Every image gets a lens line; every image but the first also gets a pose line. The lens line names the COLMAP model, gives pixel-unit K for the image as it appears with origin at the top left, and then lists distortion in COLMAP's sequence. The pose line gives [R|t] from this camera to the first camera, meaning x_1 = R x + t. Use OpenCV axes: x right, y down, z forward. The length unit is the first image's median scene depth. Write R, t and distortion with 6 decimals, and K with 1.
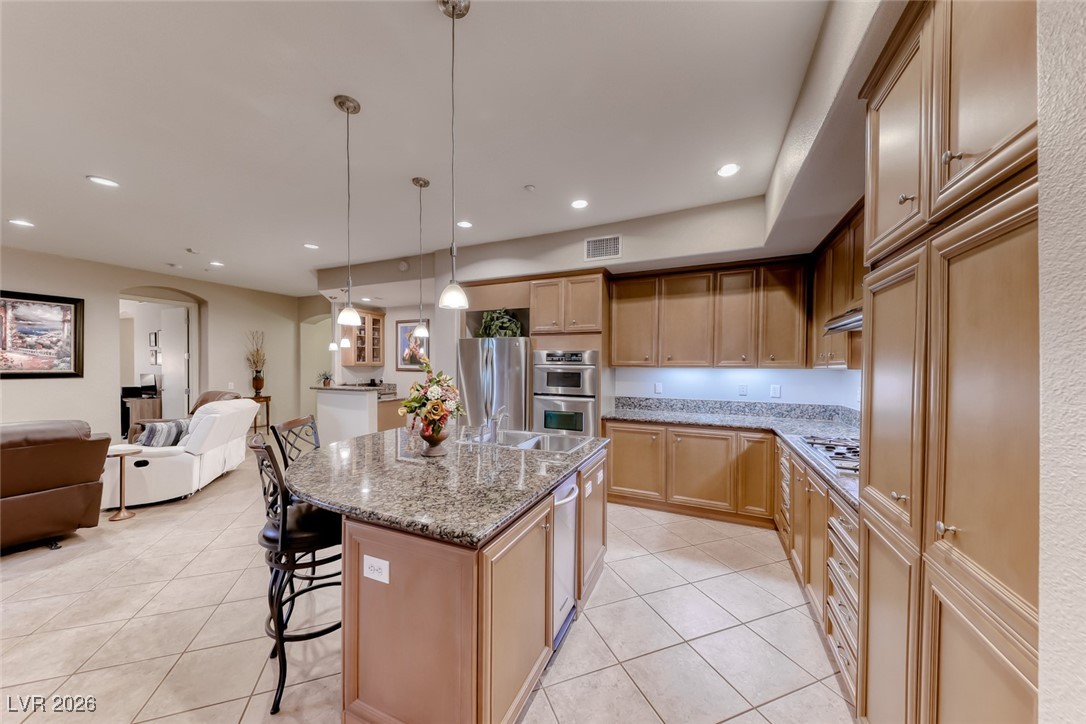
lens RADIAL K [[368.8, 0, 549.7], [0, 368.8, 369.7], [0, 0, 1]] dist [0.002298, -0.002164]
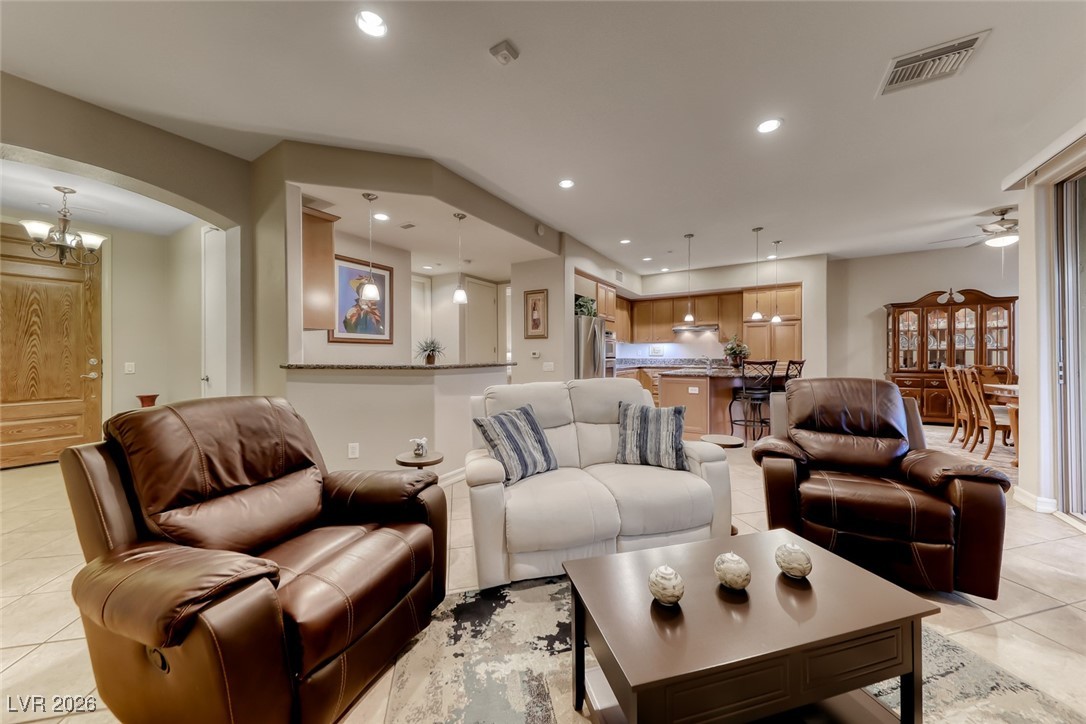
lens RADIAL K [[368.8, 0, 541.4], [0, 368.8, 354.6], [0, 0, 1]] dist [0.002298, -0.002164]
pose [[0.142259, -0.009260, 0.989786, -1.282404], [0.014706, 0.999866, 0.007241, 0.031622], [-0.989720, 0.013526, 0.142376, 0.826786]]
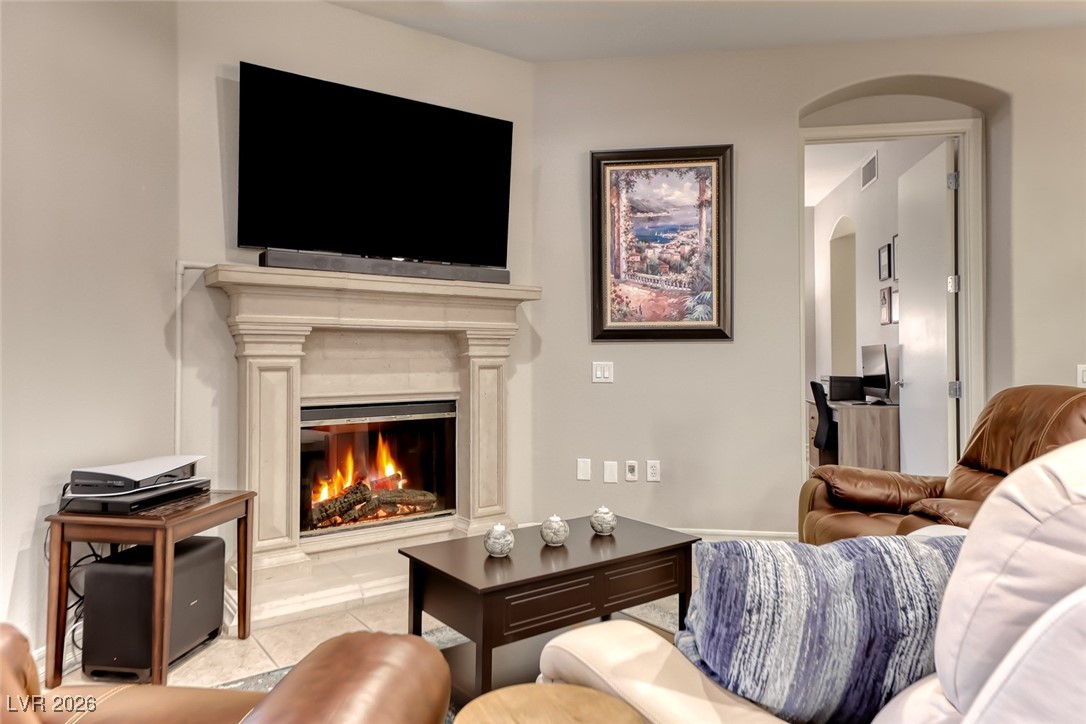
lens RADIAL K [[702.8, 0, 532.8], [0, 702.8, 350.9], [0, 0, 1]] dist [0.035748, 0.004313]
pose [[0.247682, -0.019054, -0.968654, -0.590497], [-0.005988, 0.999757, -0.021197, 0.052364], [0.968823, 0.011050, 0.247508, 0.614496]]
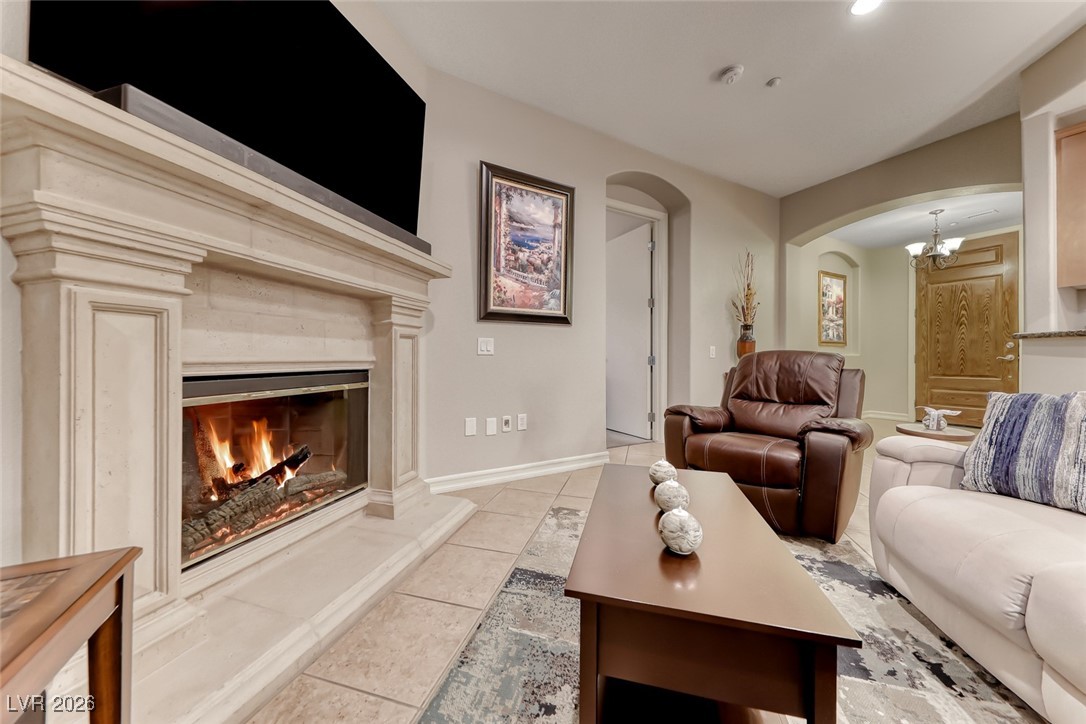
lens RADIAL K [[368.8, 0, 540.9], [0, 368.8, 361.3], [0, 0, 1]] dist [0.002298, -0.002164]
pose [[0.791117, -0.002299, -0.611660, -0.979086], [-0.001559, 0.999982, -0.005775, 0.083624], [0.611662, 0.005522, 0.791100, 0.527027]]
